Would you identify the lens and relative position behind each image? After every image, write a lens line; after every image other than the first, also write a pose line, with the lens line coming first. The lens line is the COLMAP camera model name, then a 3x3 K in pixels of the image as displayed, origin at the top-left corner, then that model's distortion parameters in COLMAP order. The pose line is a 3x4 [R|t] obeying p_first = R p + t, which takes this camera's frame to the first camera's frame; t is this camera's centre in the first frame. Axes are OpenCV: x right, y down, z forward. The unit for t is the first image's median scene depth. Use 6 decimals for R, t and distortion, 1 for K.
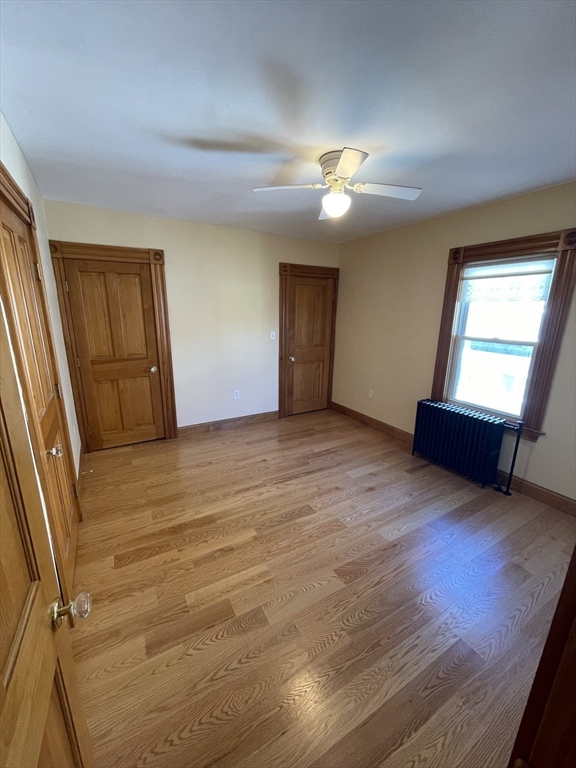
lens RADIAL K [[313.7, 0, 289.1], [0, 313.7, 381.4], [0, 0, 1]] dist [-0.001011, 0.000626]
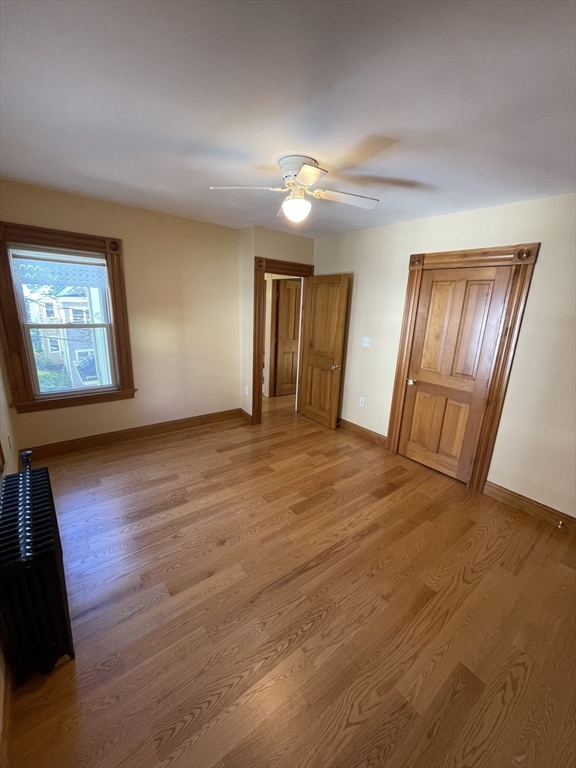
lens RADIAL K [[313.7, 0, 289.1], [0, 313.7, 381.4], [0, 0, 1]] dist [-0.001011, 0.000626]
pose [[-0.988800, -0.022305, -0.147573, 0.260901], [-0.089798, 0.878692, 0.468868, -0.466742], [0.119213, 0.476868, -0.870853, 1.802604]]
